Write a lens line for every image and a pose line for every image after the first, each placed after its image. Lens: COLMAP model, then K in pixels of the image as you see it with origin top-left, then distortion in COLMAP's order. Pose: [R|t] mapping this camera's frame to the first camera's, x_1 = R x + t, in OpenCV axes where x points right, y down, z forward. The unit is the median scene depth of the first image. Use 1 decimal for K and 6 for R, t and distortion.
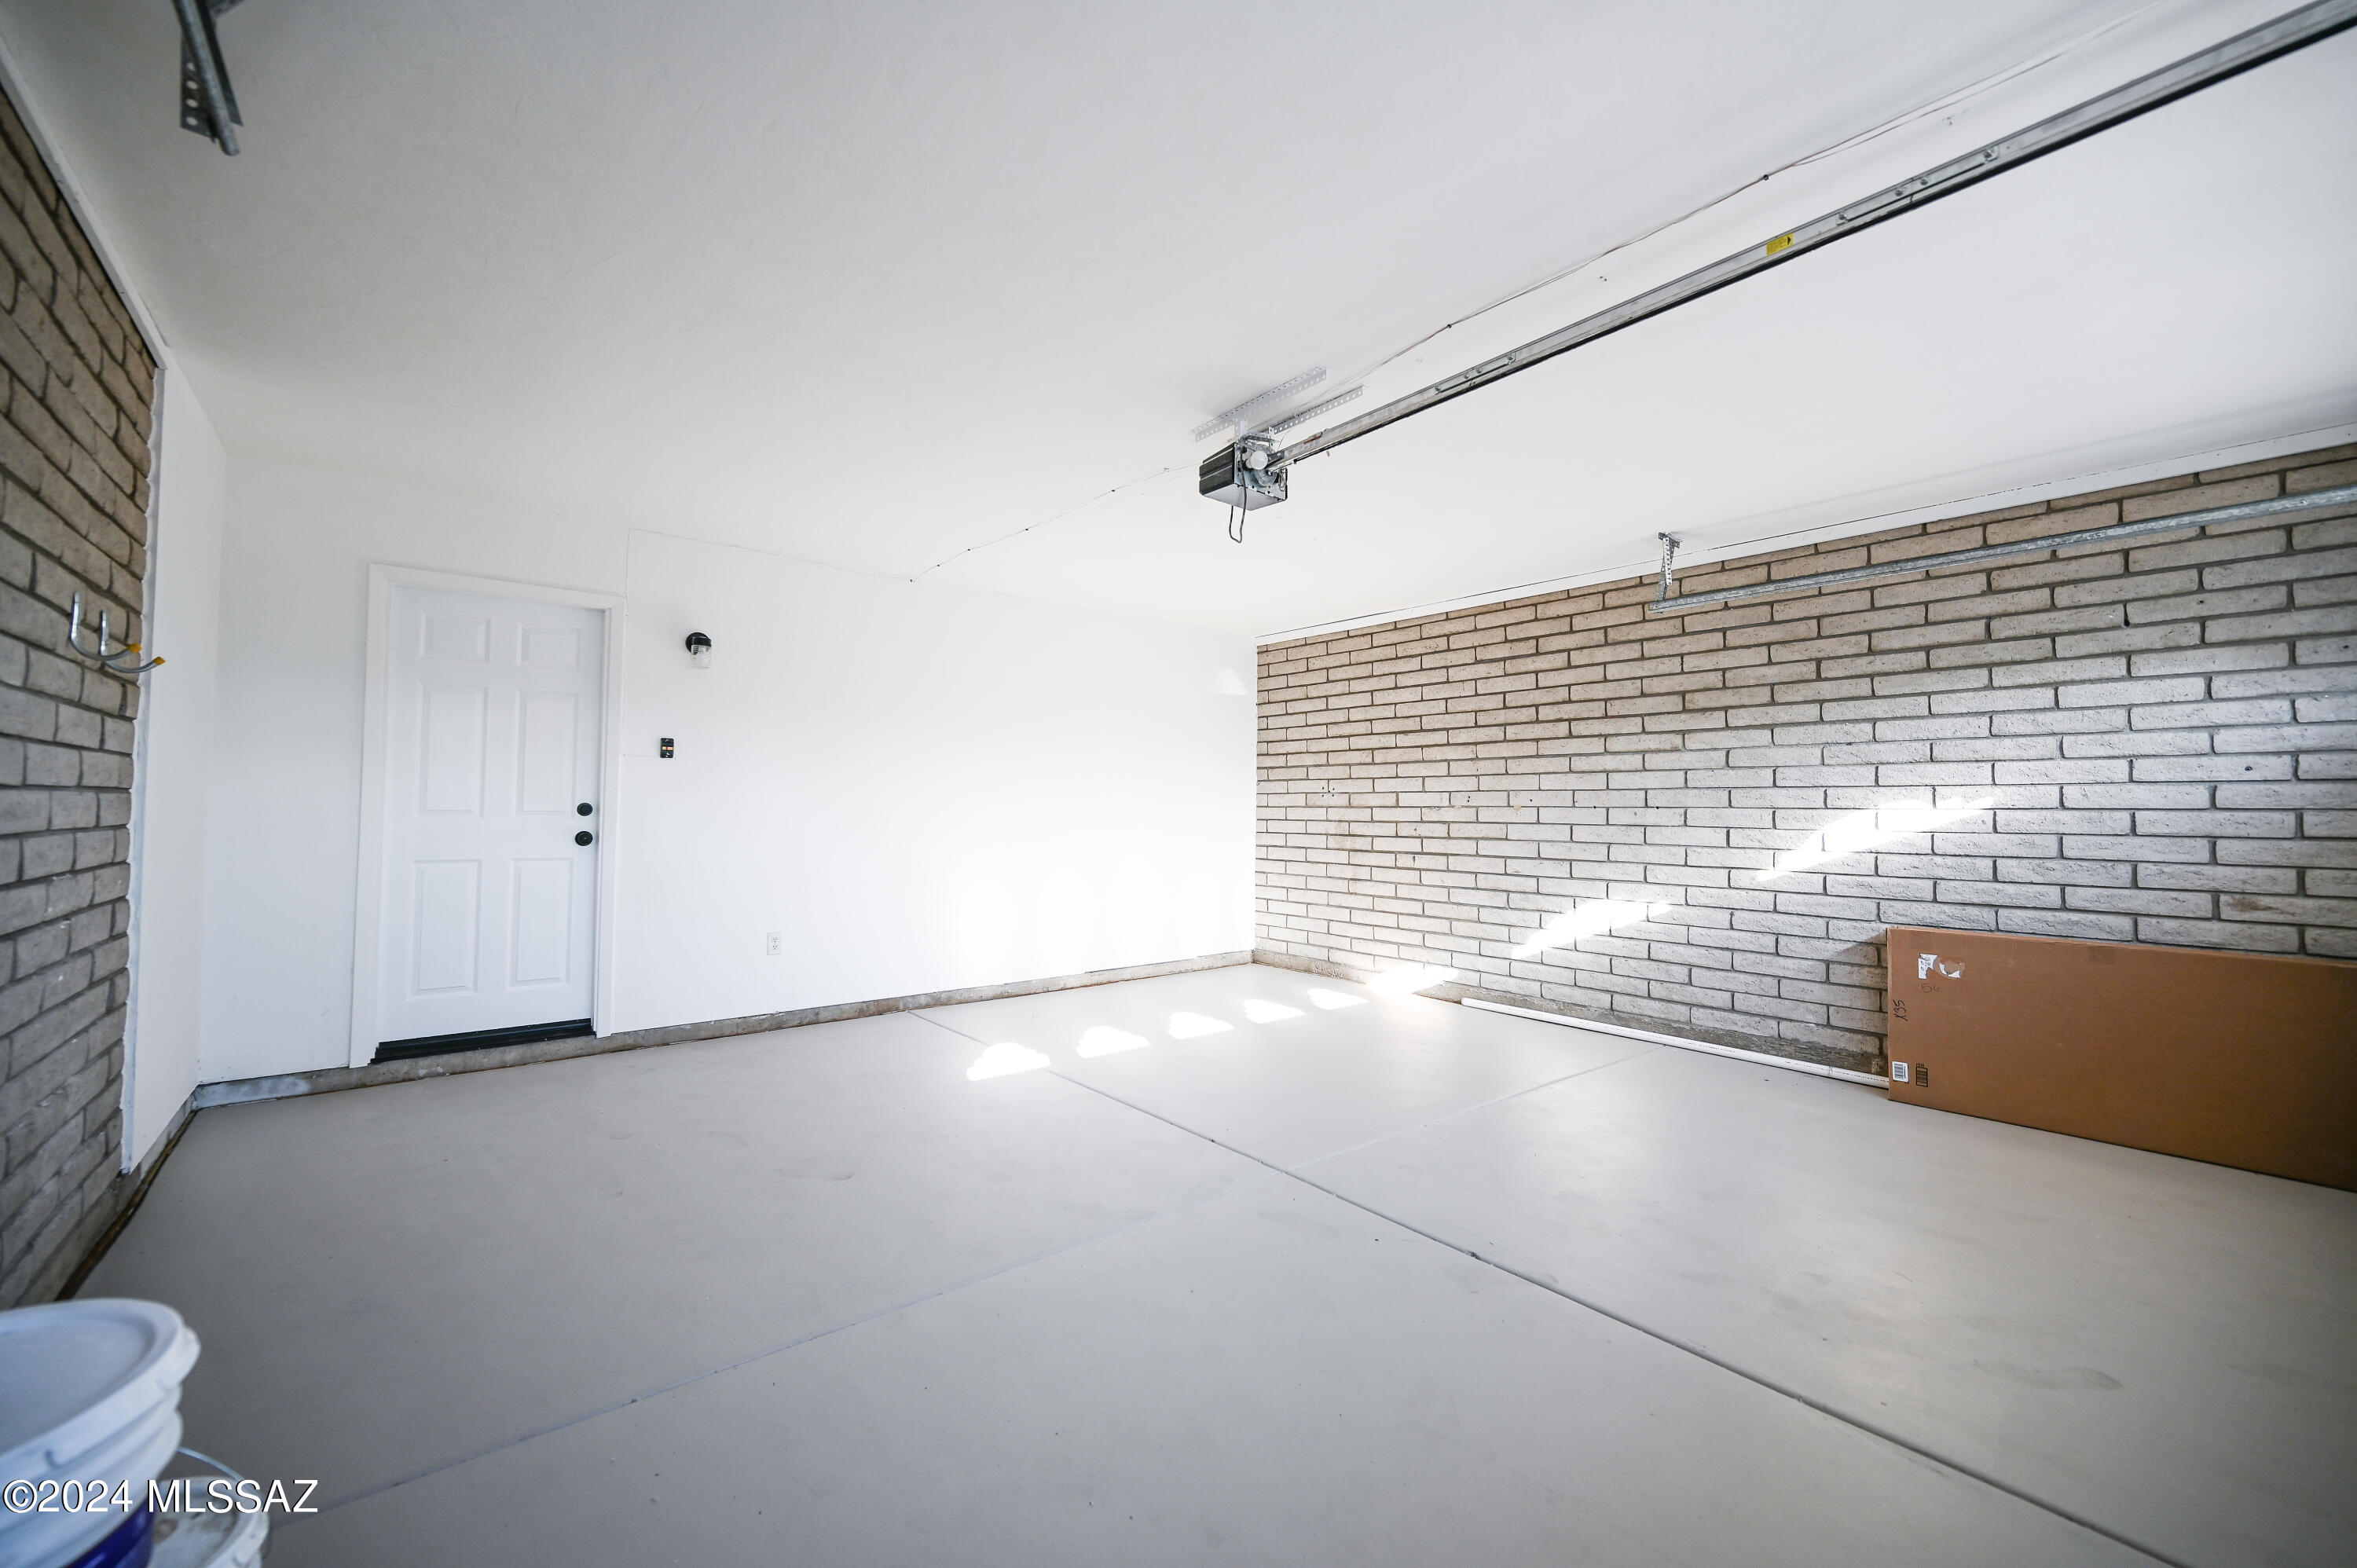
lens RADIAL K [[926.0, 0, 1164.2], [0, 926.0, 785.1], [0, 0, 1]] dist [0.000584, -0.000076]
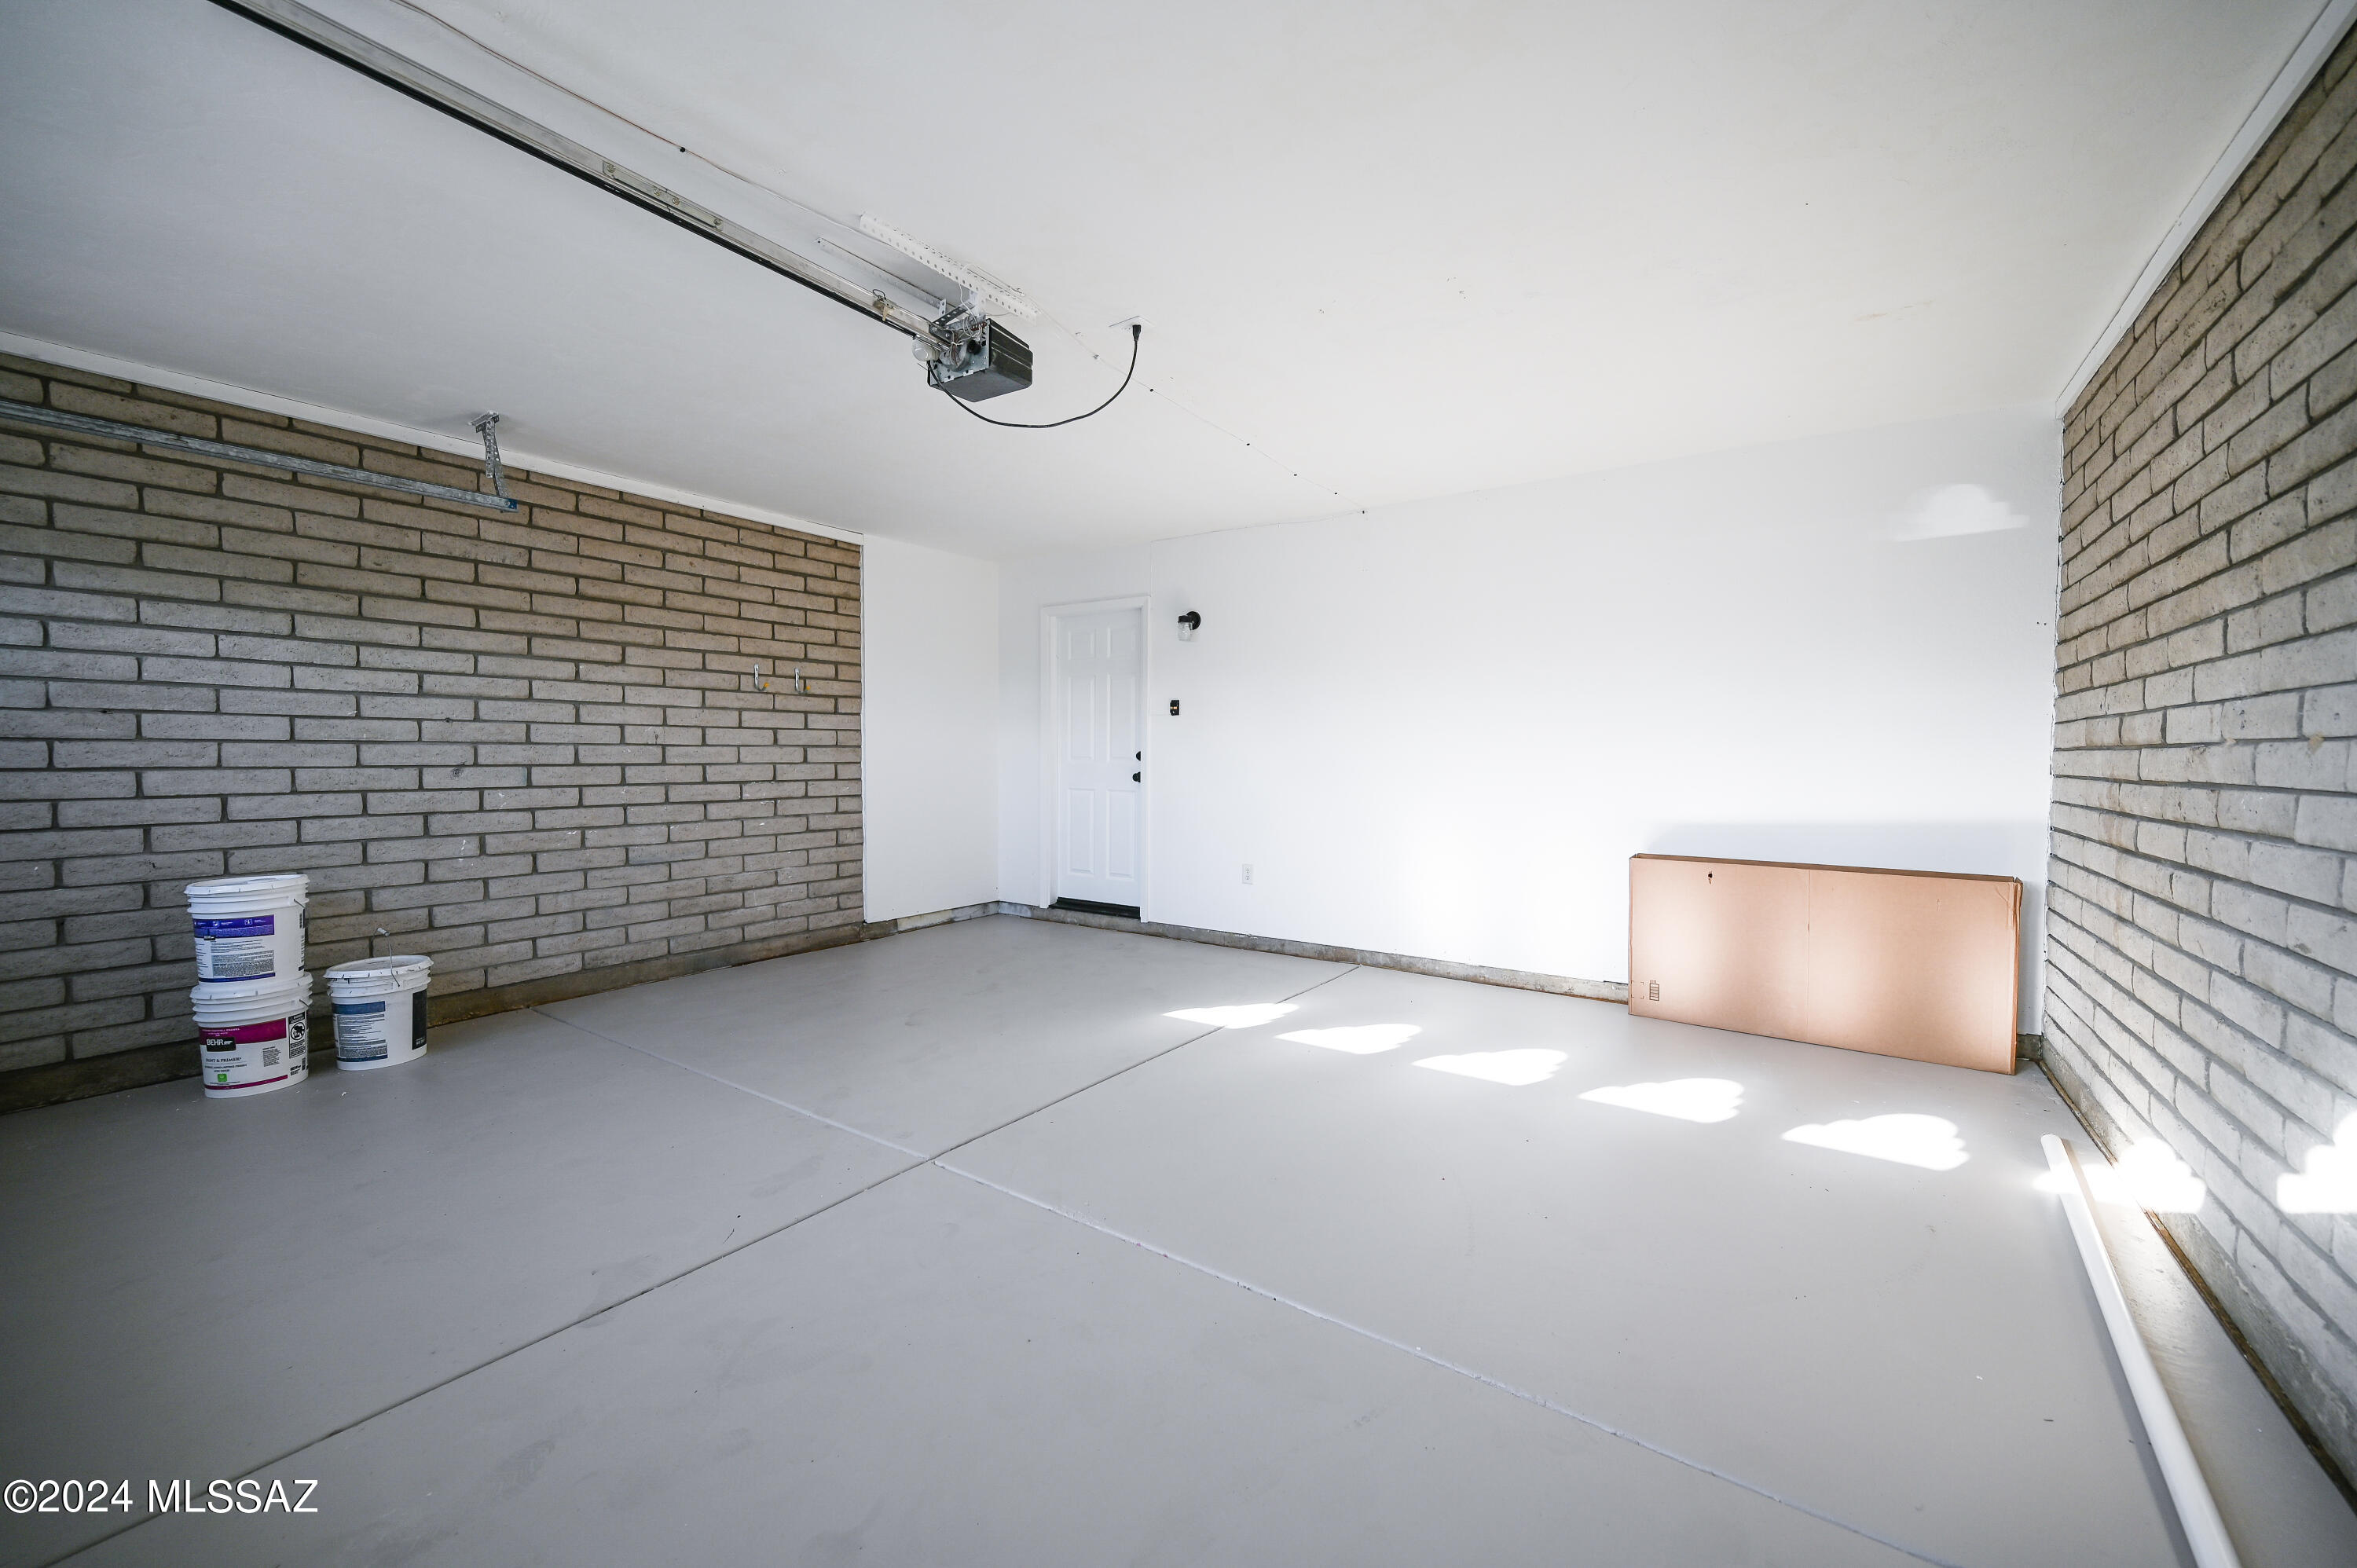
lens RADIAL K [[926.0, 0, 1171.3], [0, 926.0, 778.5], [0, 0, 1]] dist [0.000584, -0.000076]
pose [[0.271164, 0.014217, -0.962428, 0.713265], [0.019755, 0.999598, 0.020332, 0.032521], [0.962330, -0.024526, 0.270774, 0.670723]]
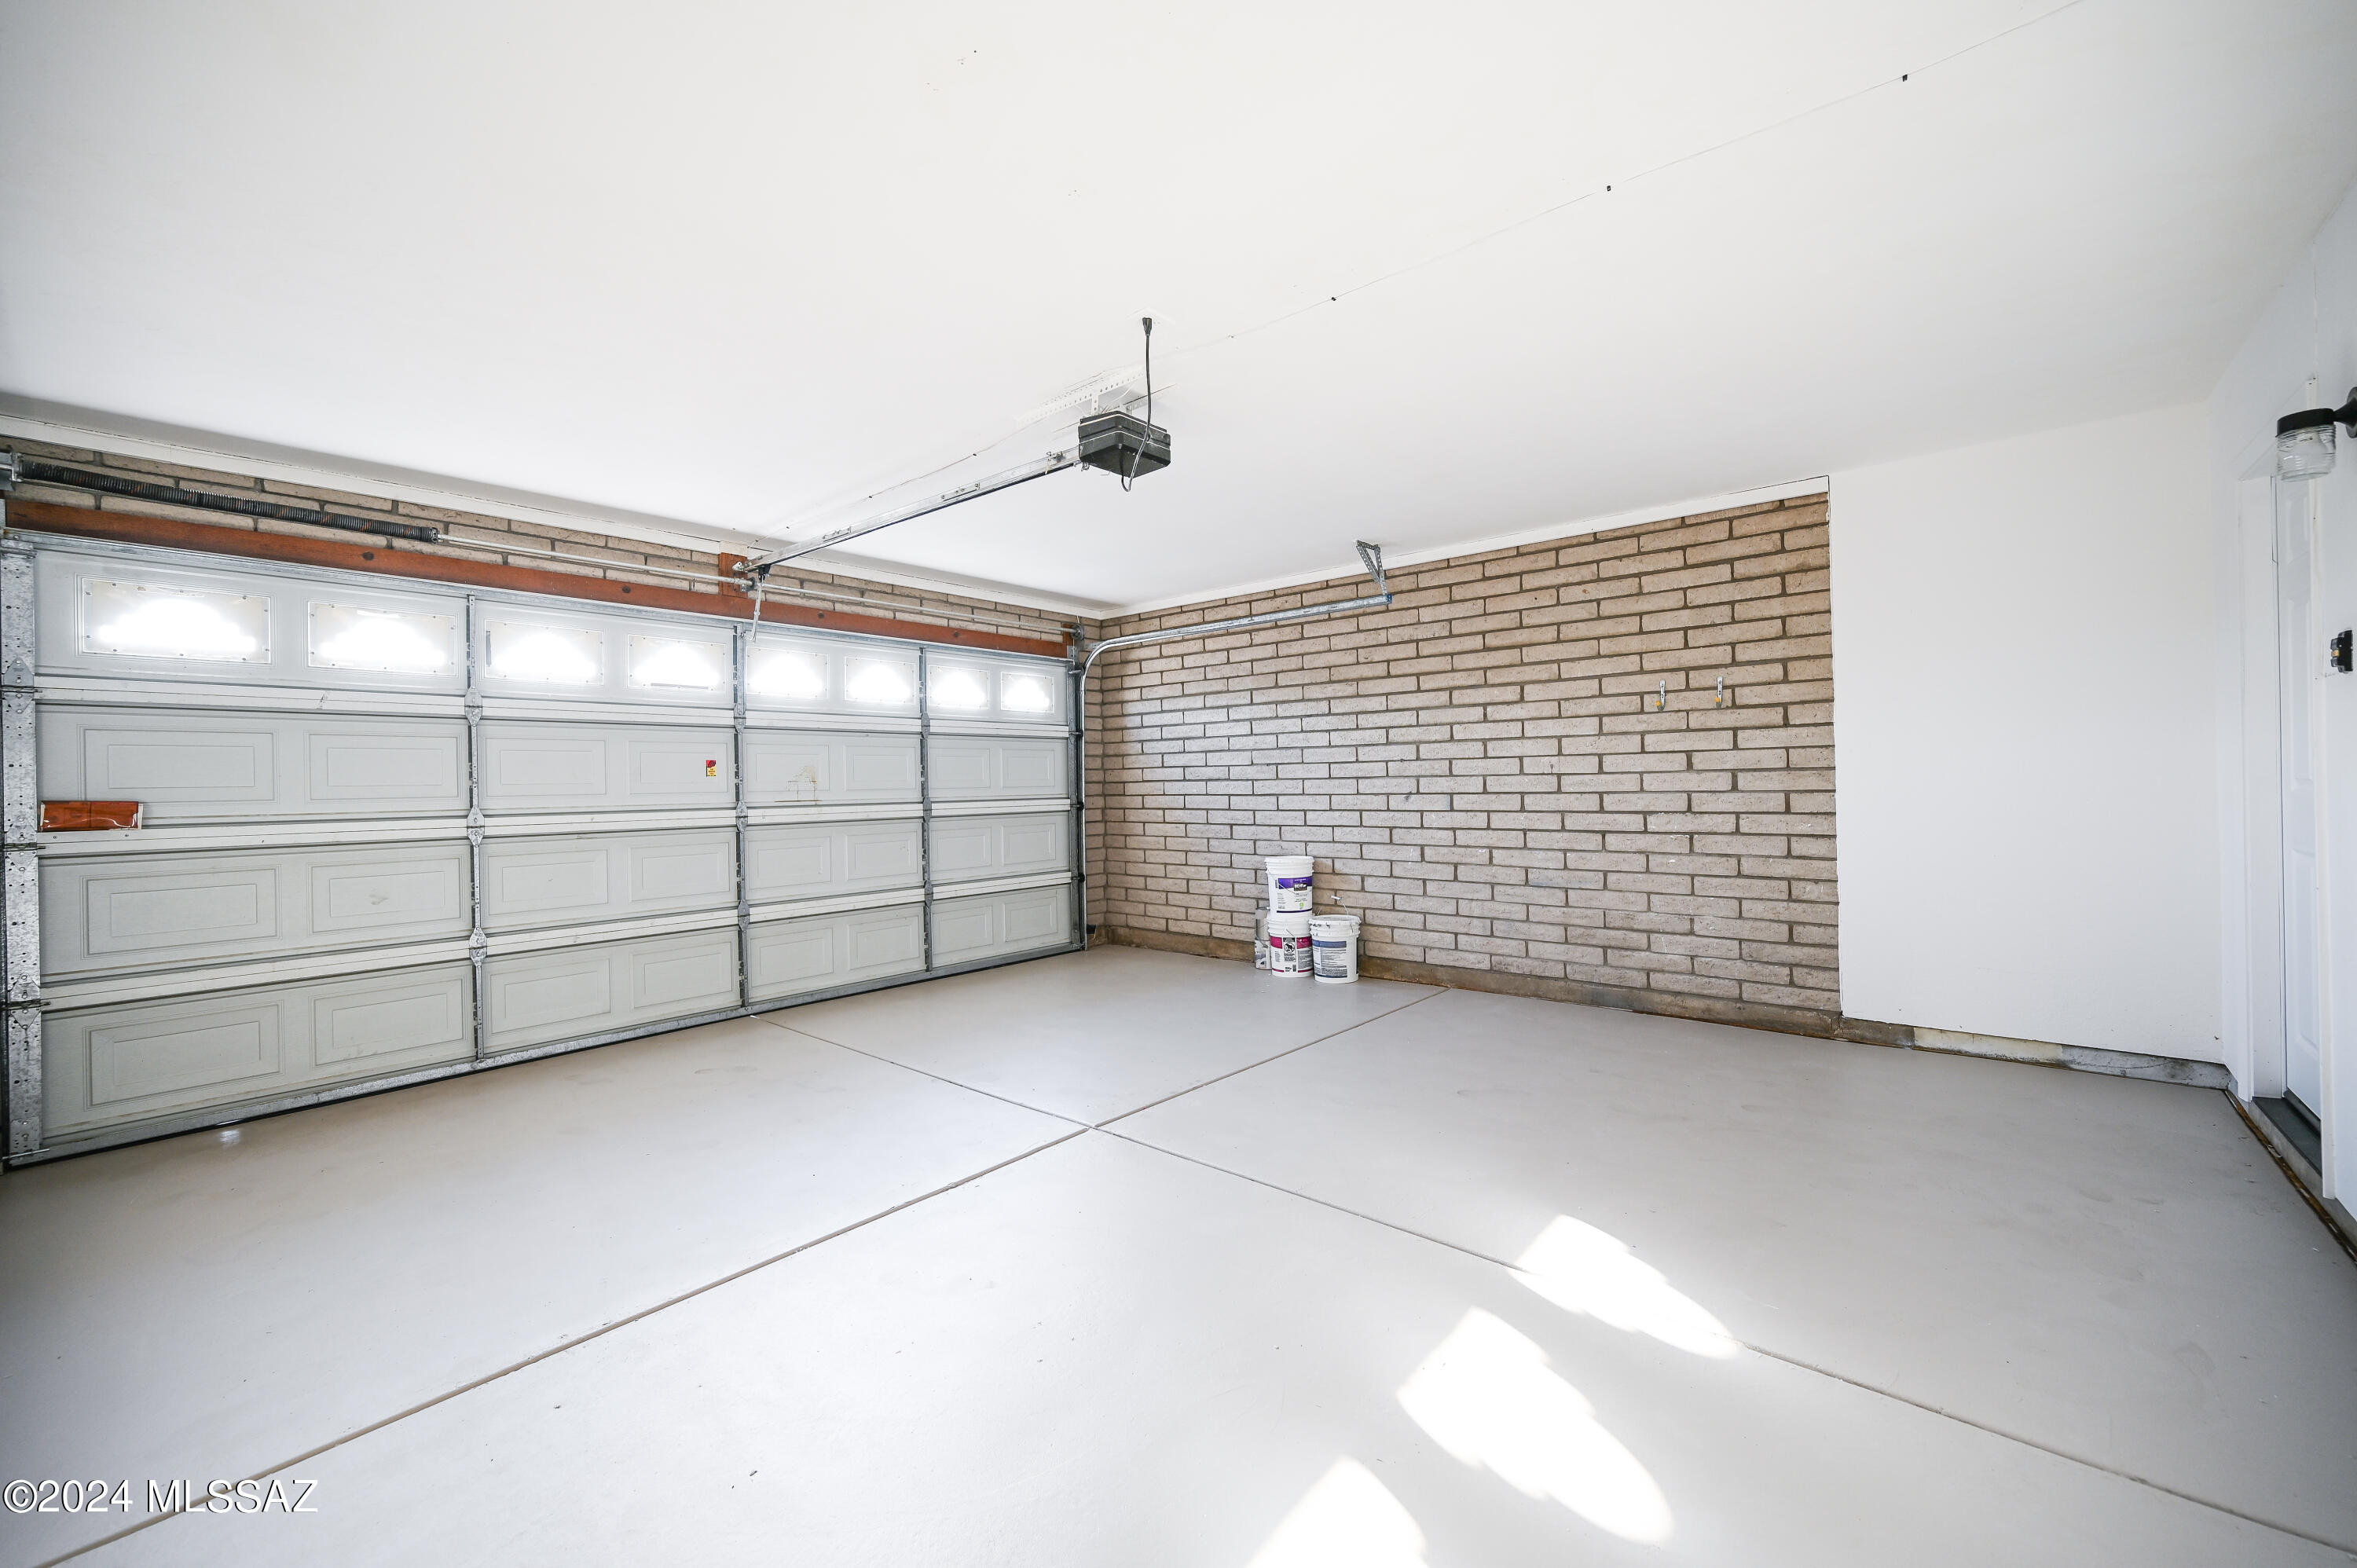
lens RADIAL K [[926.0, 0, 1184.1], [0, 926.0, 783.5], [0, 0, 1]] dist [0.000584, -0.000076]
pose [[-0.984759, 0.004118, -0.173875, 0.149454], [0.008156, 0.999713, -0.022516, 0.036626], [0.173732, -0.023591, -0.984510, 1.419829]]
